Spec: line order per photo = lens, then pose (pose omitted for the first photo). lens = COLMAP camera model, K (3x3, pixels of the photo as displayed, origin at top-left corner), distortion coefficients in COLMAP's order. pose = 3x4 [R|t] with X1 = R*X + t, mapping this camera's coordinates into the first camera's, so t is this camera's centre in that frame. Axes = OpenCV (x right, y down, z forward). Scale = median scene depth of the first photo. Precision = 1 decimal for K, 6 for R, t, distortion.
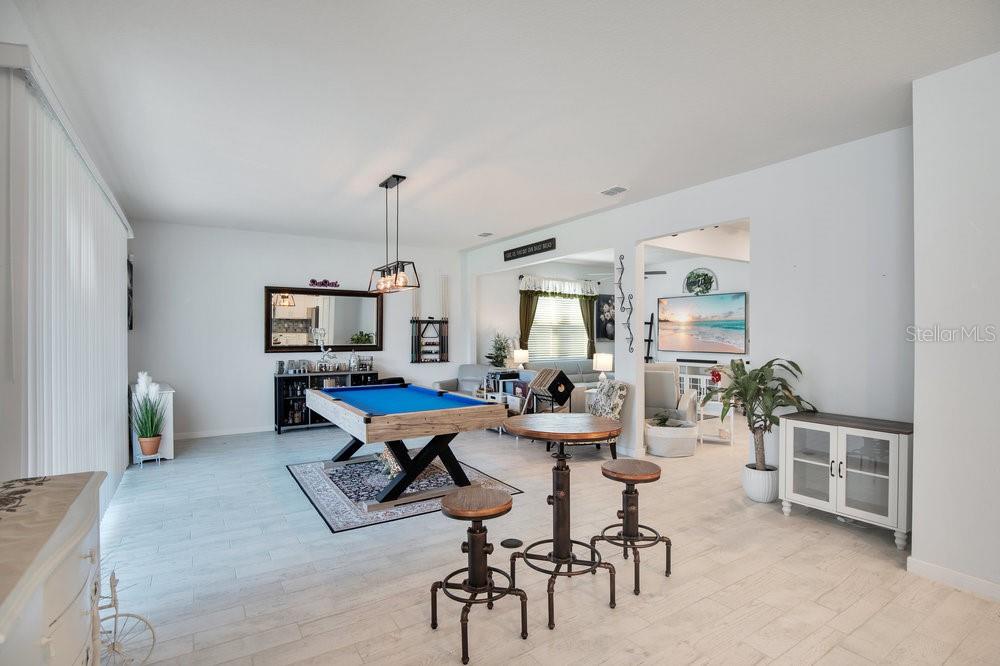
lens RADIAL K [[478.1, 0, 499.4], [0, 478.1, 337.7], [0, 0, 1]] dist [-0.002370, -0.000603]
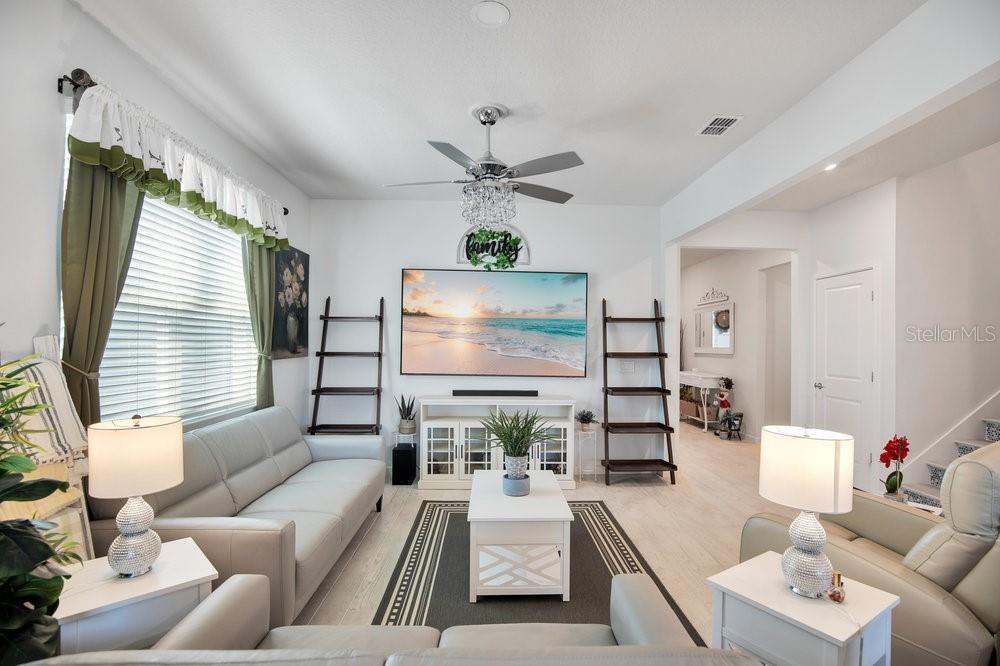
lens RADIAL K [[478.1, 0, 499.6], [0, 478.1, 338.9], [0, 0, 1]] dist [-0.002370, -0.000603]
pose [[0.524167, 0.012675, 0.851521, -0.038212], [-0.008796, 0.999916, -0.009470, -0.006134], [-0.851570, -0.002527, 0.524234, 0.699438]]
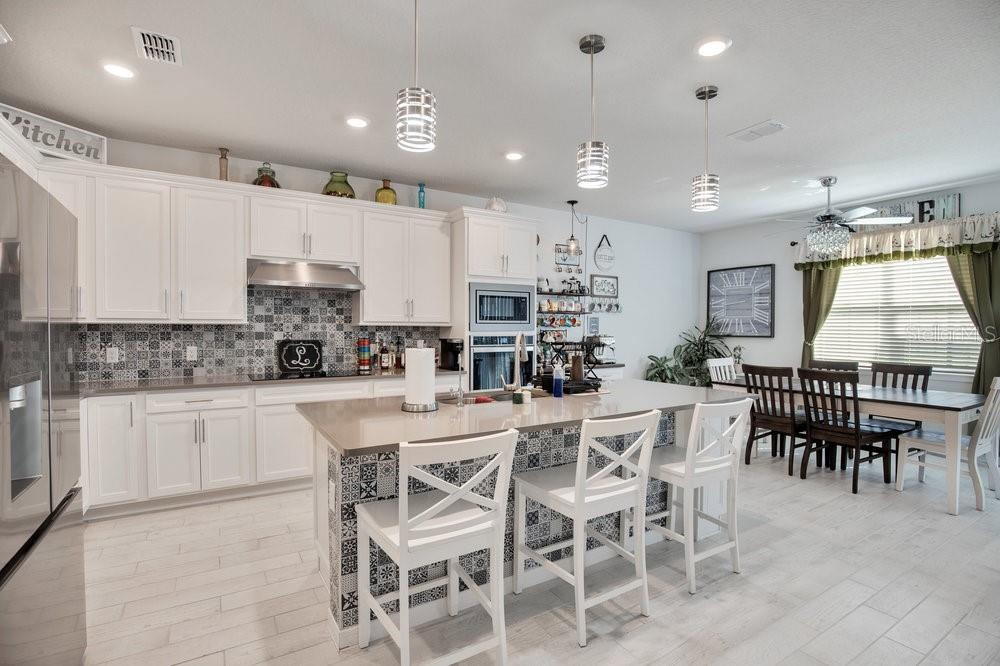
lens RADIAL K [[456.9, 0, 491.4], [0, 456.9, 333.6], [0, 0, 1]] dist [-0.029223, -0.000495]
pose [[-0.045366, 0.013410, -0.998880, 0.743955], [-0.002277, 0.999906, 0.013527, 0.001919], [0.998968, 0.002889, -0.045331, 0.537553]]
